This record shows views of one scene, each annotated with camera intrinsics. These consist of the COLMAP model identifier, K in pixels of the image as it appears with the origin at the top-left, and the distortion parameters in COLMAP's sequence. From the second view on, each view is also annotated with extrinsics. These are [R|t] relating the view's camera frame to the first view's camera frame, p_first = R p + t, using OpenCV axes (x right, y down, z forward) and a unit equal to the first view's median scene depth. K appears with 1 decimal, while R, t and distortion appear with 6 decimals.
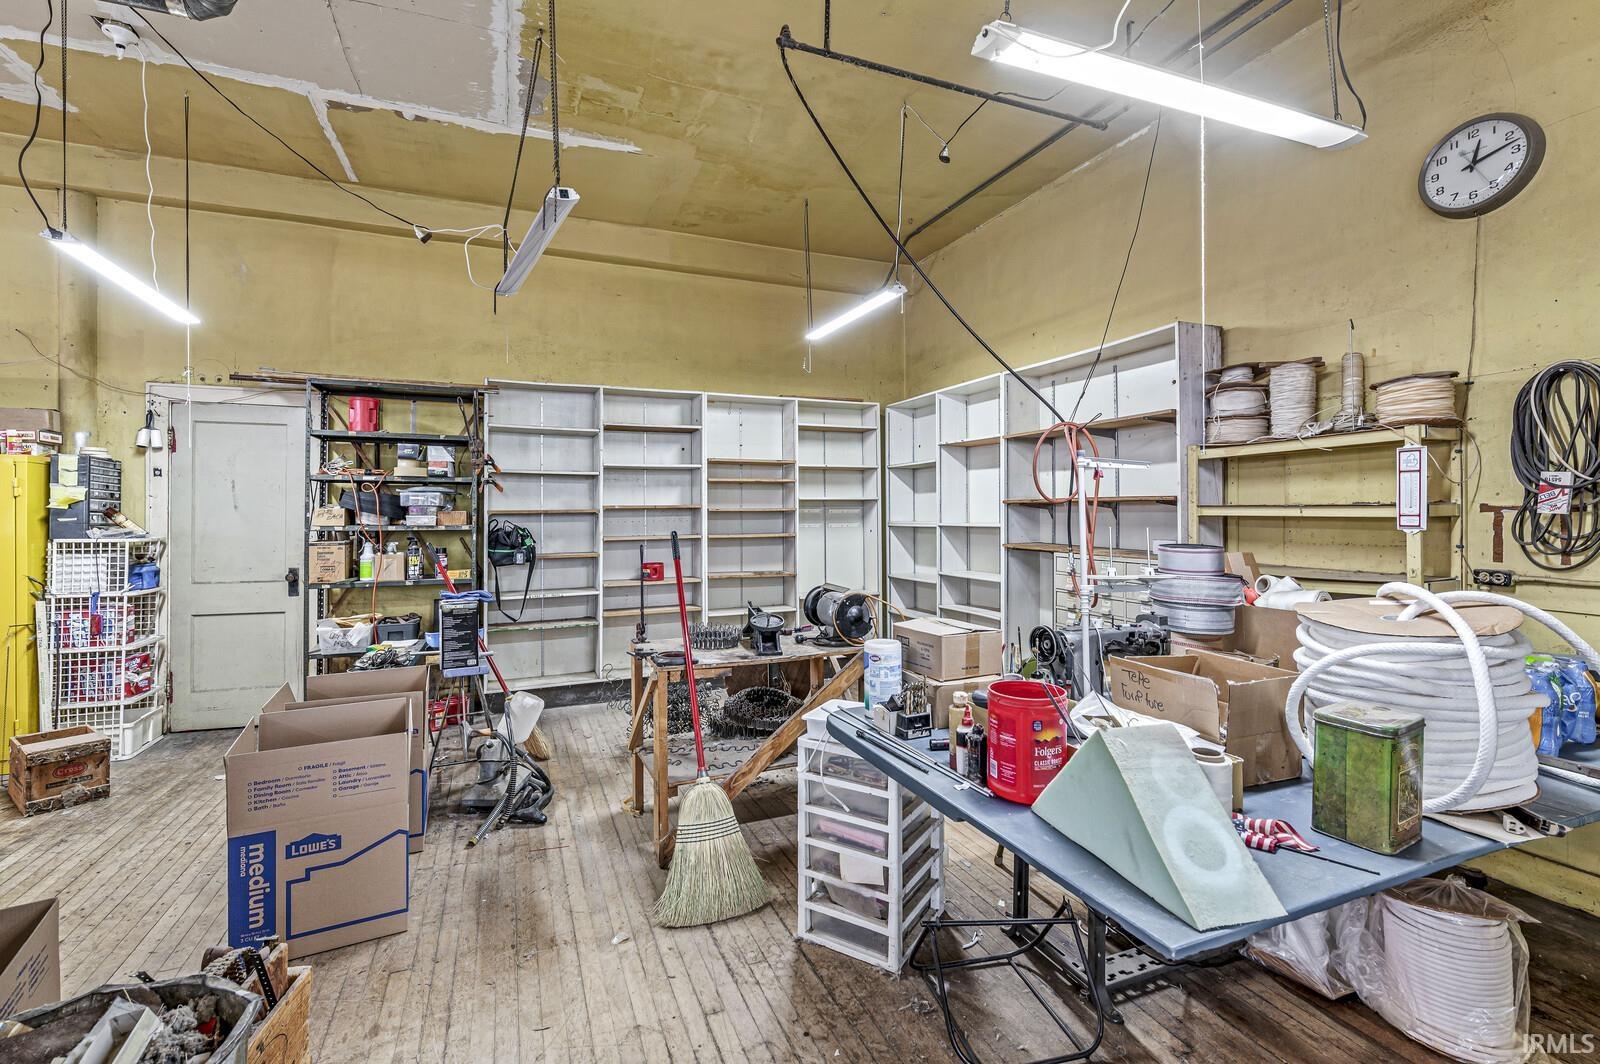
lens RADIAL K [[703.6, 0, 791.1], [0, 703.6, 505.1], [0, 0, 1]] dist [0.001126, -0.000433]
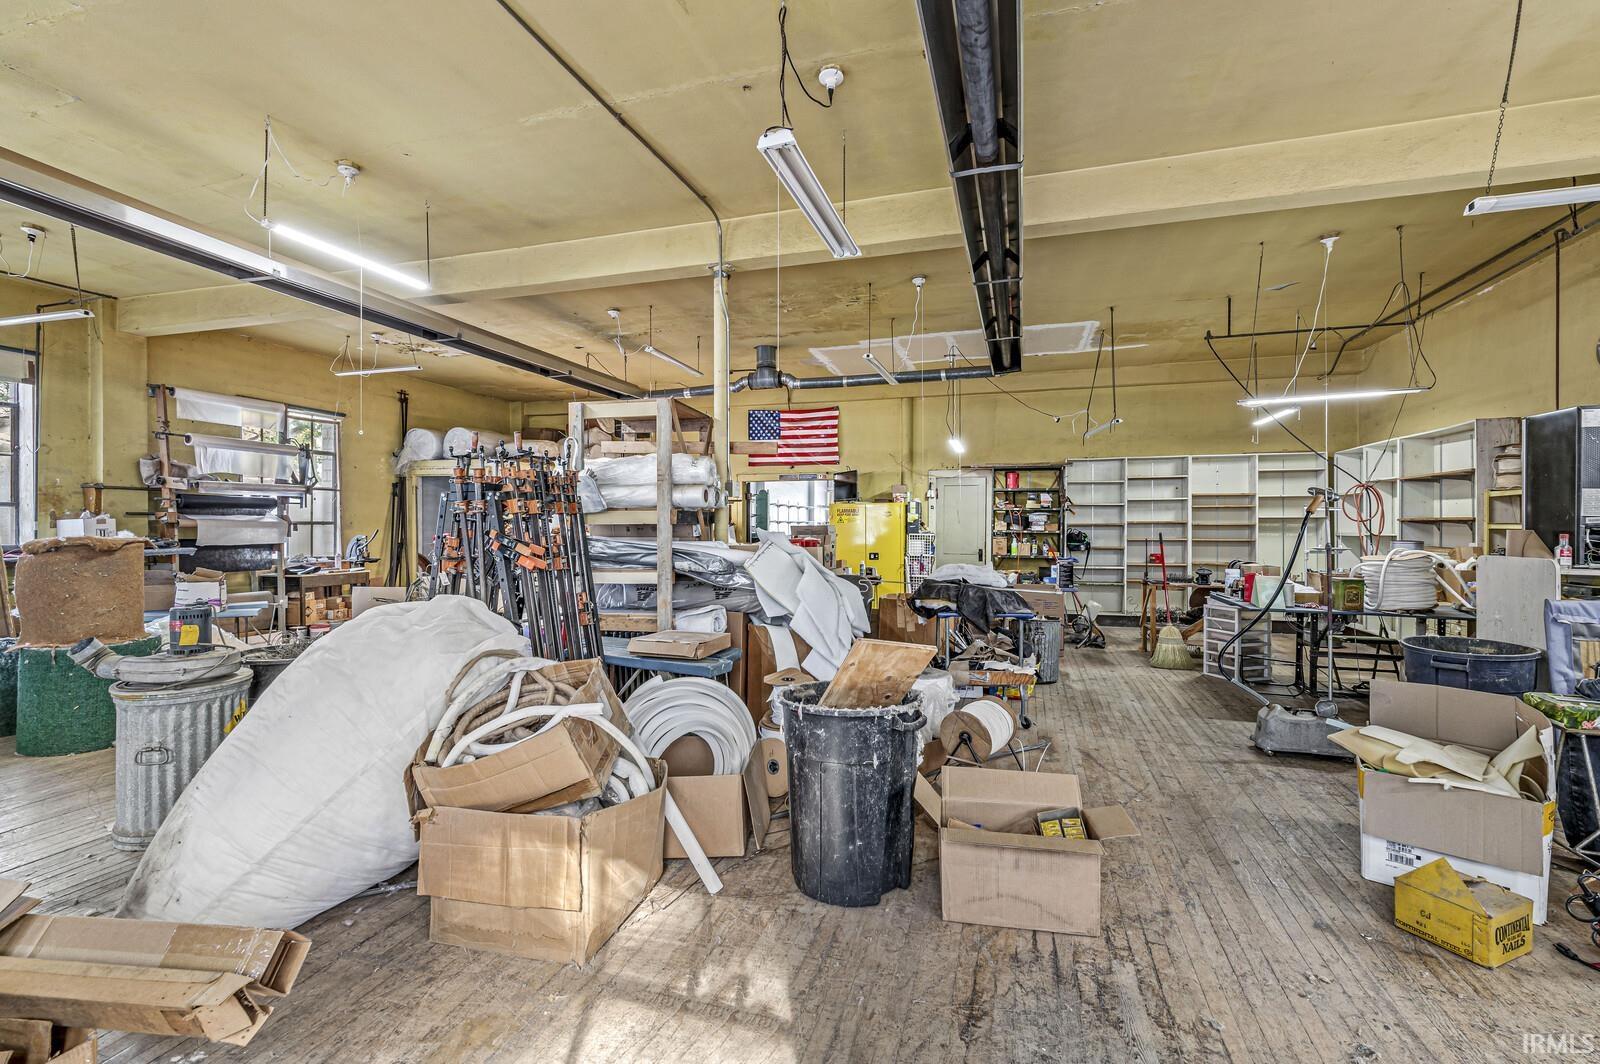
lens RADIAL K [[703.6, 0, 798.4], [0, 703.6, 525.1], [0, 0, 1]] dist [0.001126, -0.000433]
pose [[0.773443, 0.005838, -0.633839, 0.260955], [-0.000025, 0.999958, 0.009179, -0.007257], [0.633866, -0.007084, 0.773411, -1.073589]]
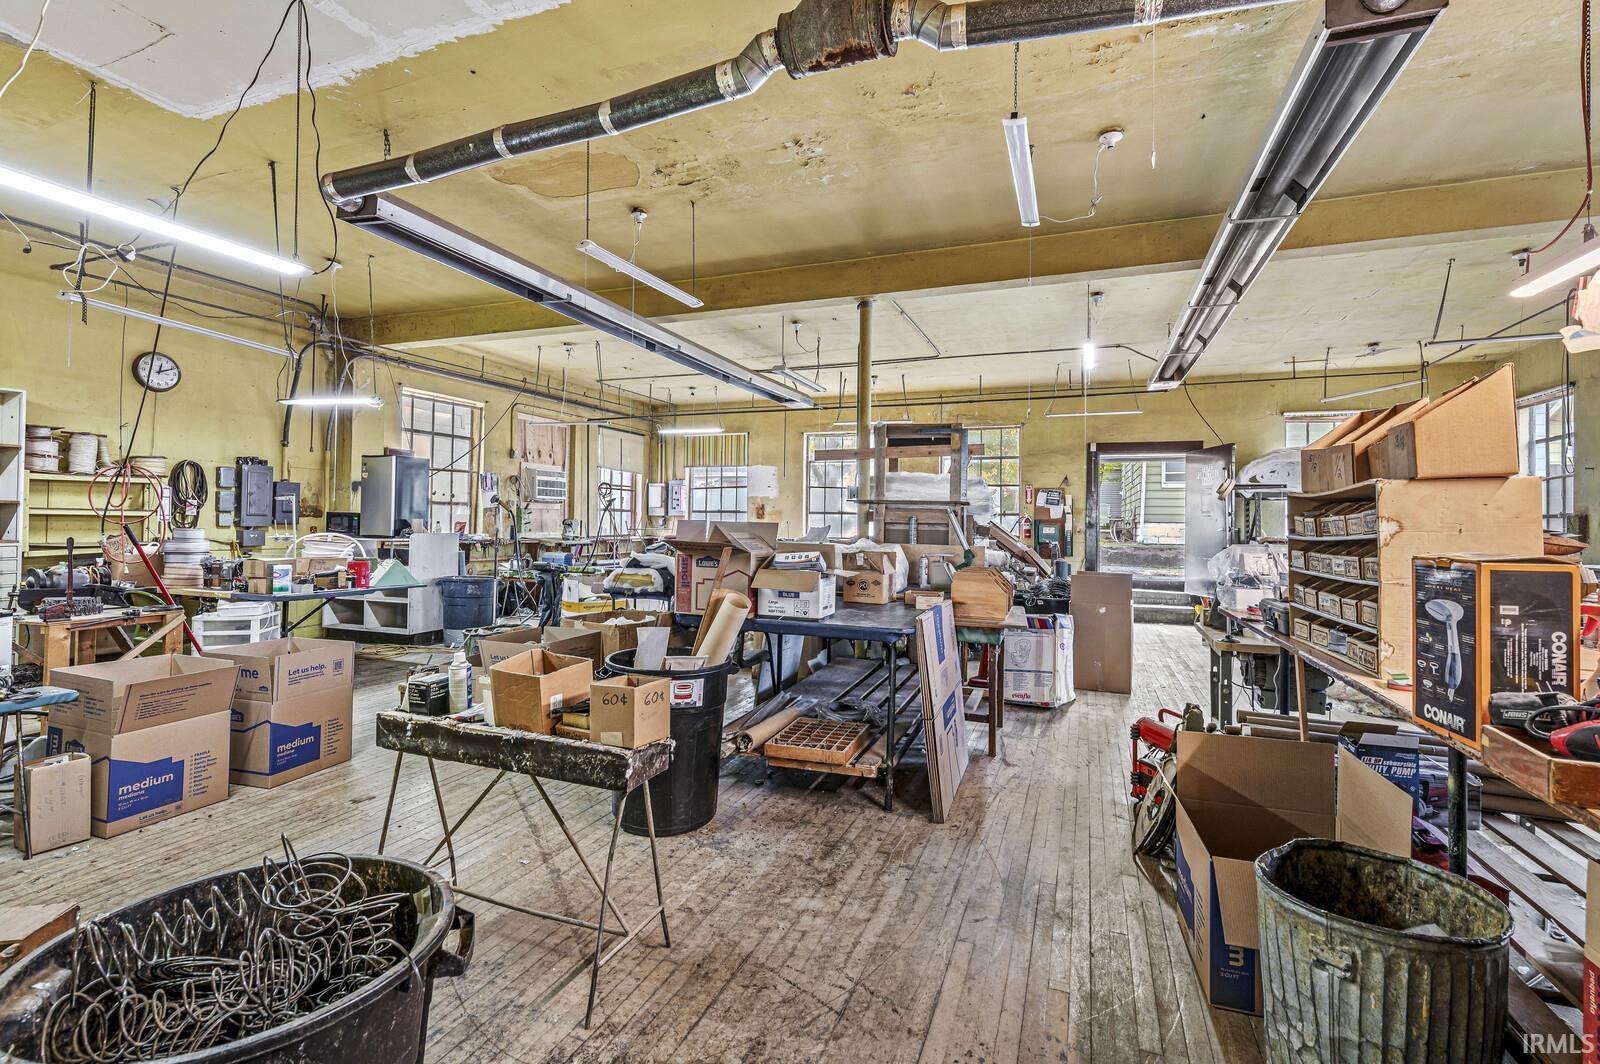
lens RADIAL K [[703.6, 0, 801.7], [0, 703.6, 524.7], [0, 0, 1]] dist [0.001126, -0.000433]
pose [[-0.723957, -0.006383, 0.689816, -1.302403], [-0.021818, 0.999669, -0.013648, 0.016372], [-0.689500, -0.024931, -0.723856, 0.684469]]
